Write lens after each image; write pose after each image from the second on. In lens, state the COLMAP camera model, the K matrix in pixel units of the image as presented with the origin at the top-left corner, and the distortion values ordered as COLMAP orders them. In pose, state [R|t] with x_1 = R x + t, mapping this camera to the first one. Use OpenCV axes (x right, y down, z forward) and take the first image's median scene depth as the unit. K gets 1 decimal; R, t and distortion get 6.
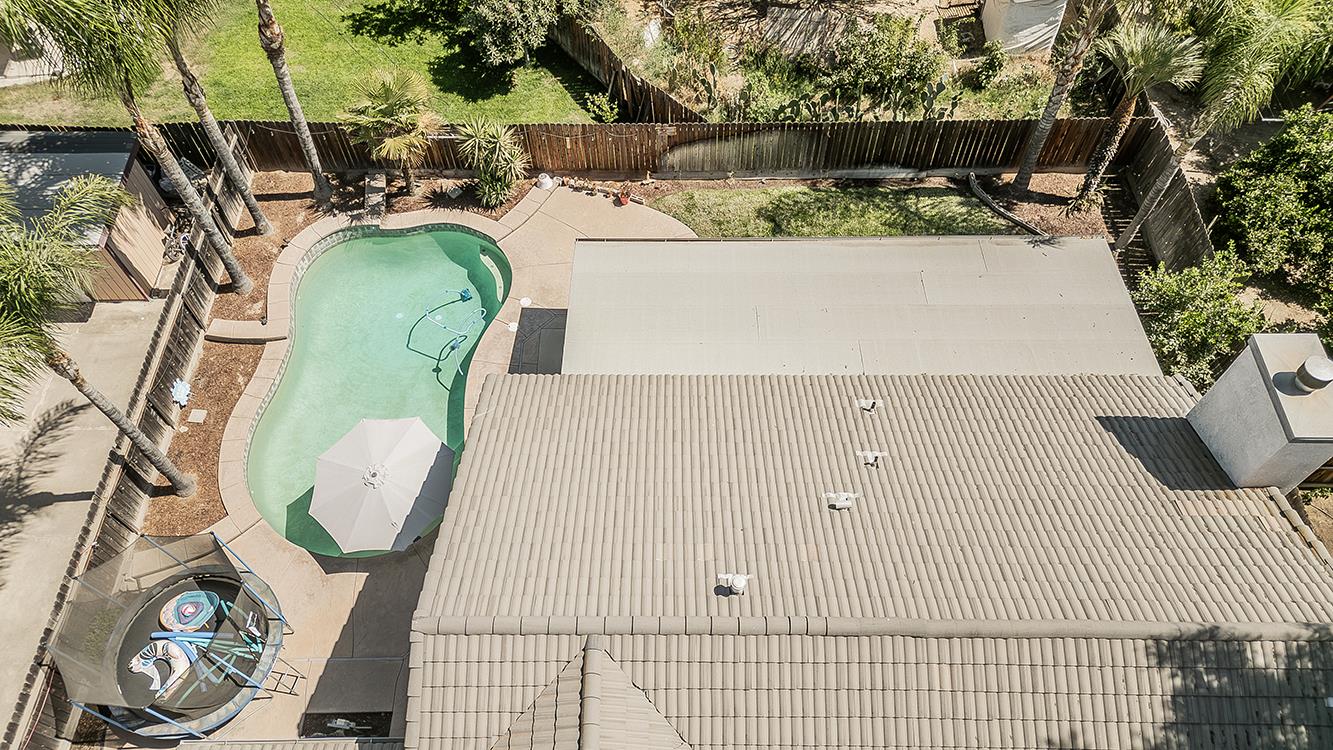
lens RADIAL K [[933.5, 0, 663.5], [0, 933.5, 397.3], [0, 0, 1]] dist [0.072915, -0.047645]
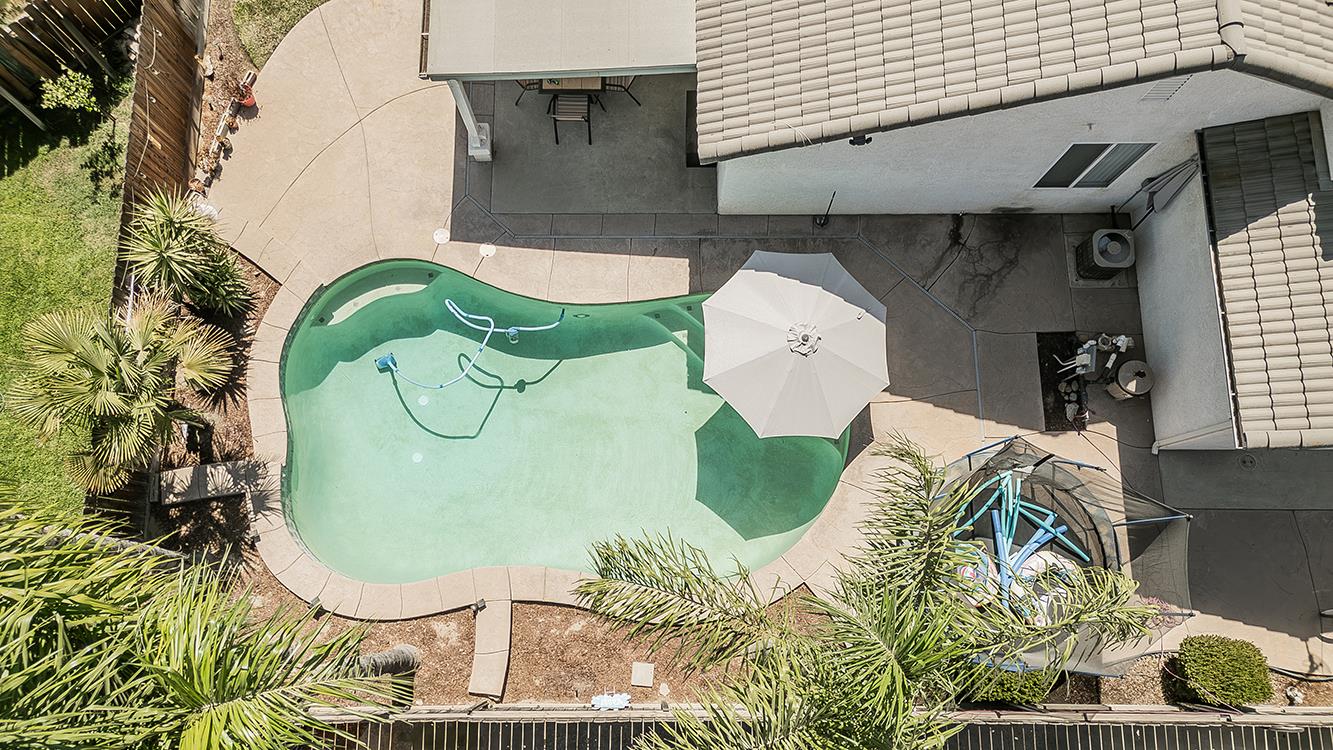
lens RADIAL K [[934.9, 0, 667.1], [0, 934.9, 392.0], [0, 0, 1]] dist [0.068459, -0.028050]
pose [[-0.006999, -0.976646, 0.214743, -0.385420], [0.838711, 0.111207, 0.533102, -0.300675], [-0.544532, 0.183838, 0.818345, 0.357308]]
